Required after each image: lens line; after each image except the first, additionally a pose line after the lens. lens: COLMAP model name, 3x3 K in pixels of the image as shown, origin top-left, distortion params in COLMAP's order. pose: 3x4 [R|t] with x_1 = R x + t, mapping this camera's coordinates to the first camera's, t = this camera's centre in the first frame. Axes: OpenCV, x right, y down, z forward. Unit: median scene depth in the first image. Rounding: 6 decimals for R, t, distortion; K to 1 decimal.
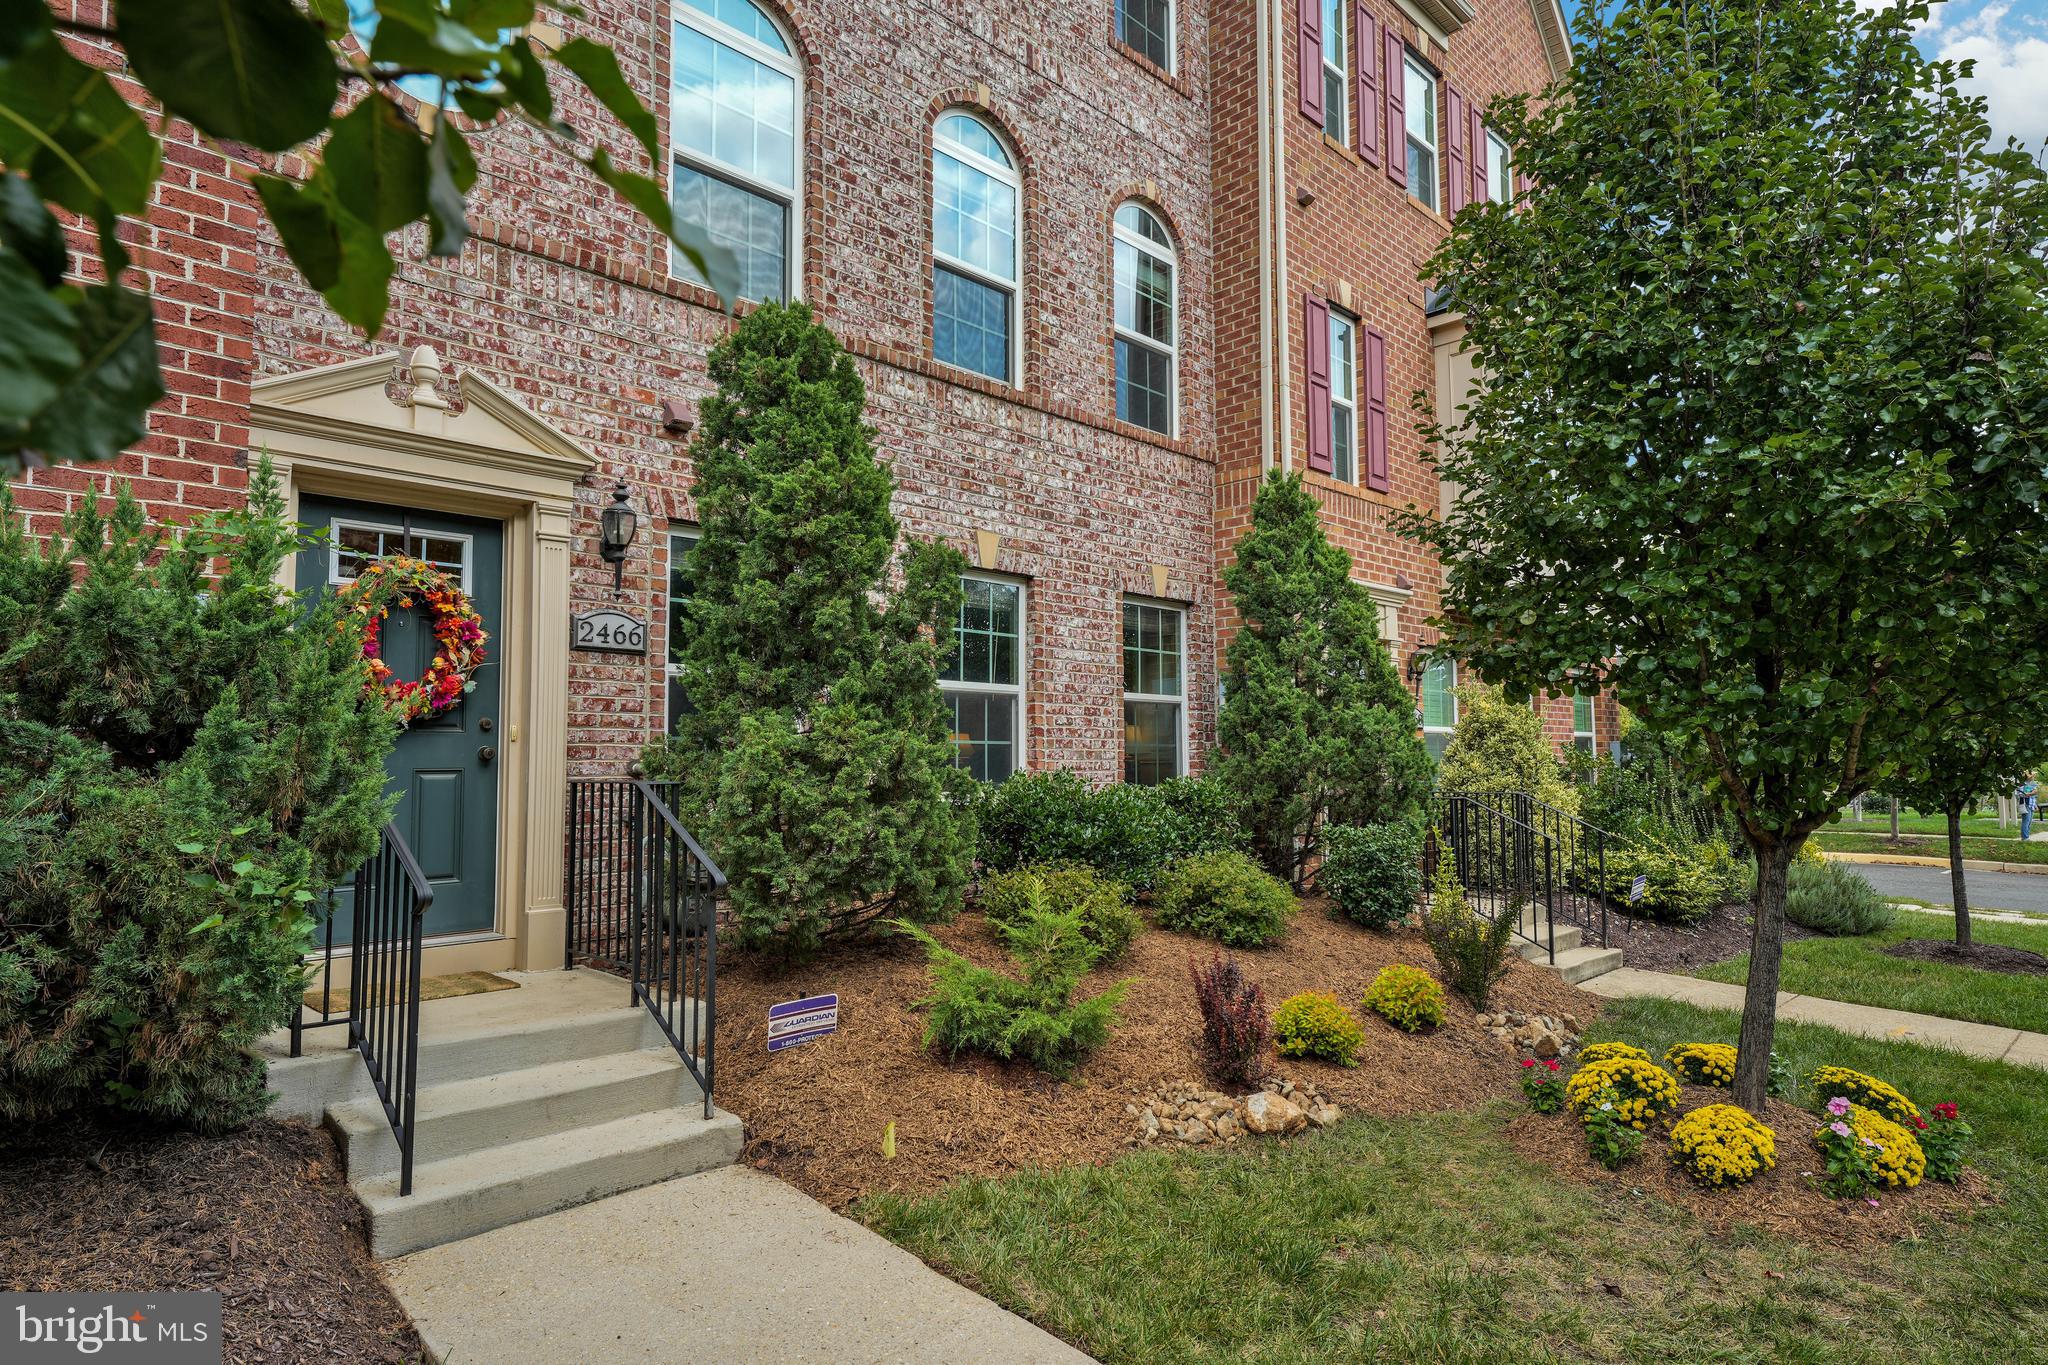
lens RADIAL K [[1124.4, 0, 1024.0], [0, 1124.4, 682.5], [0, 0, 1]] dist [0.005841, -0.001239]
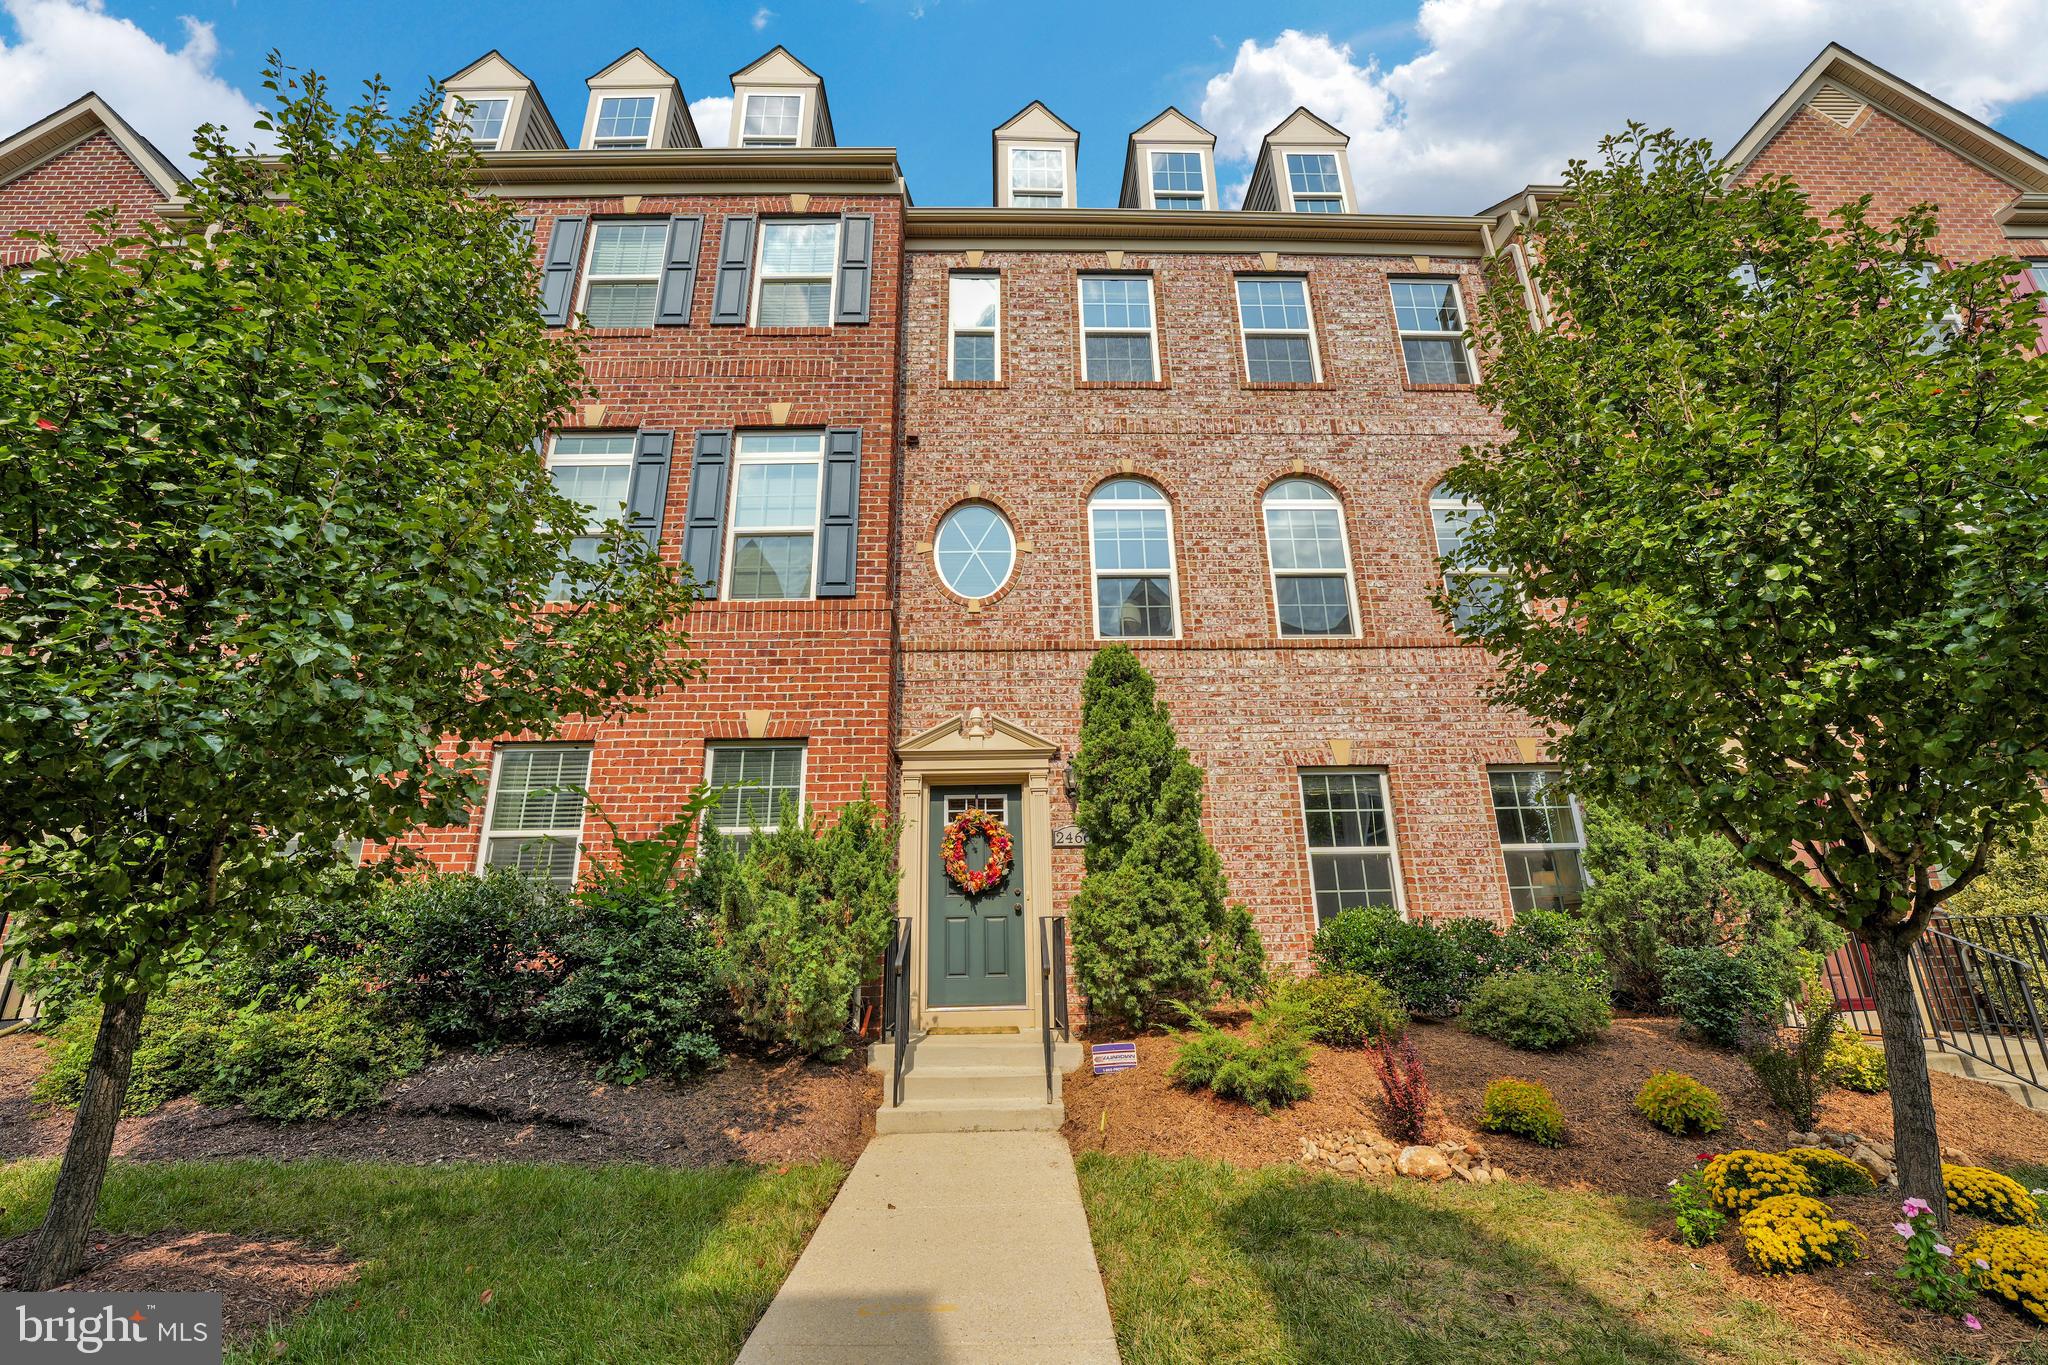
lens RADIAL K [[825.5, 0, 1024.0], [0, 825.5, 682.5], [0, 0, 1]] dist [-0.030946, 0.003957]
pose [[0.731273, -0.215474, -0.647156, 0.397949], [0.063231, 0.966121, -0.250226, 0.034876], [0.679148, 0.142063, 0.720122, -0.042094]]
